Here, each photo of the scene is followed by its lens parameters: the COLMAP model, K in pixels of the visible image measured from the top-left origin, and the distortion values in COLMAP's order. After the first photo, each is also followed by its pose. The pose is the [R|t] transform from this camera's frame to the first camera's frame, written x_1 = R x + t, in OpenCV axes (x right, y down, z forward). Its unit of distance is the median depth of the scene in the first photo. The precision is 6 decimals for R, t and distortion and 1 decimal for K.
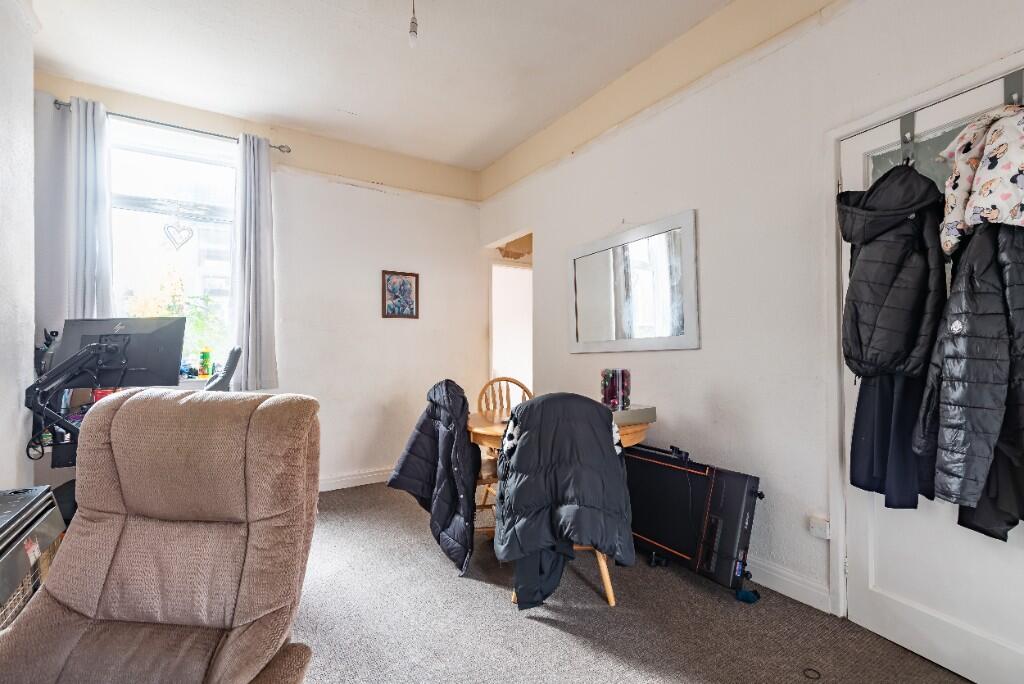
lens RADIAL K [[463.1, 0, 509.9], [0, 463.1, 339.8], [0, 0, 1]] dist [0.033224, -0.009008]
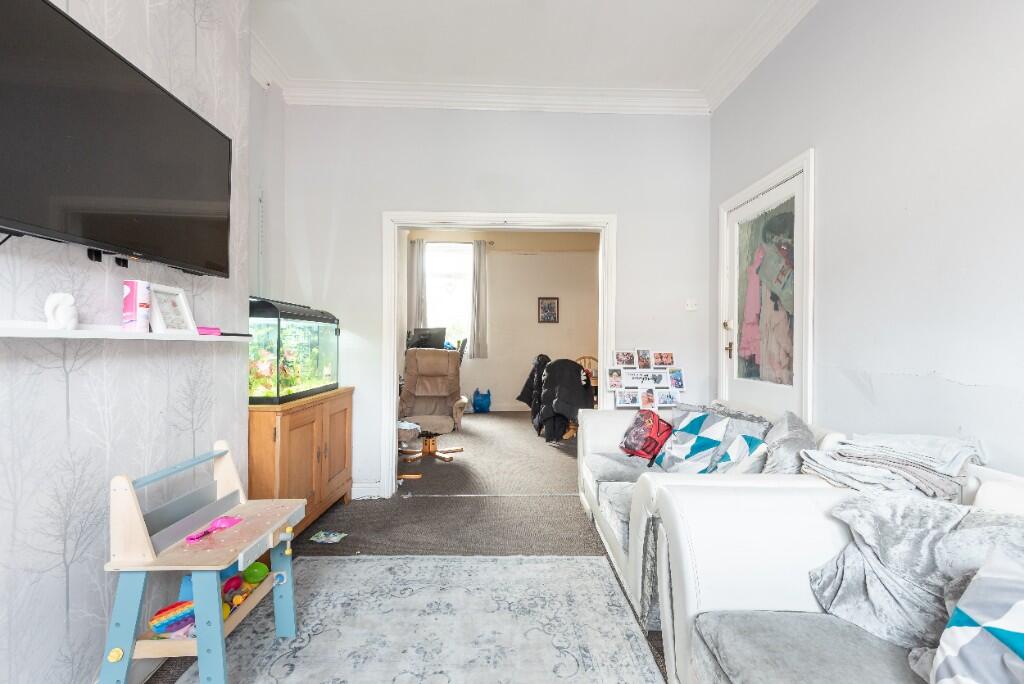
lens RADIAL K [[463.1, 0, 509.9], [0, 463.1, 339.8], [0, 0, 1]] dist [0.033224, -0.009008]
pose [[0.861098, 0.012244, -0.508291, 0.630343], [-0.000498, 0.999730, 0.023239, -0.026290], [0.508439, -0.019758, 0.860872, -0.720916]]
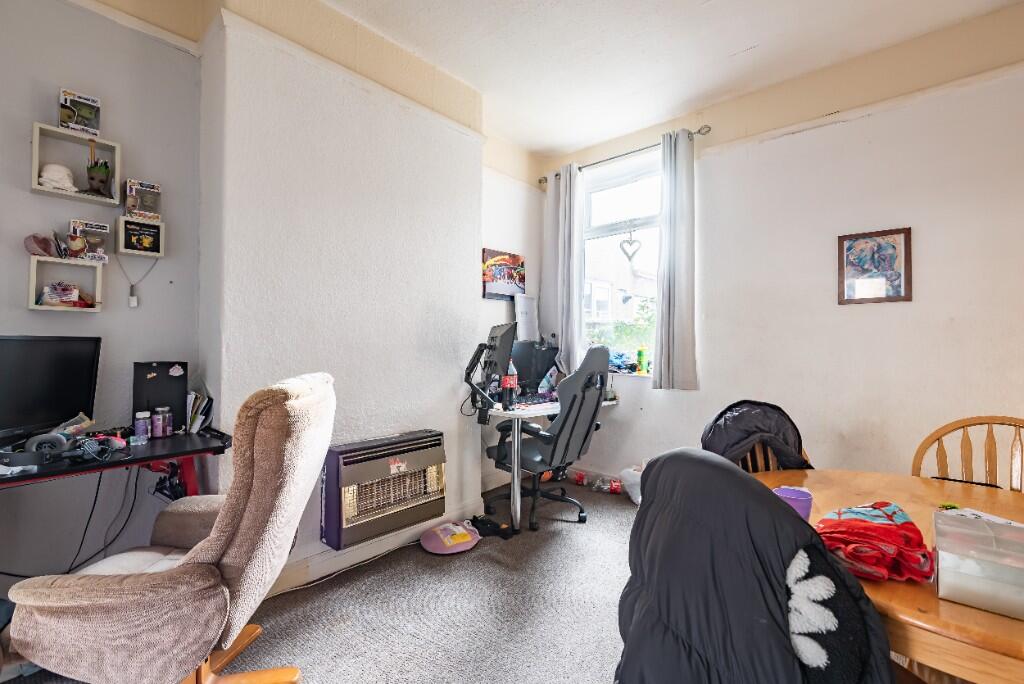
lens RADIAL K [[463.1, 0, 509.9], [0, 463.1, 339.8], [0, 0, 1]] dist [0.033224, -0.009008]
pose [[0.278301, 0.000376, -0.960494, 0.291469], [0.019307, 0.999796, 0.005985, -0.010296], [0.960300, -0.020210, 0.278237, 0.371174]]
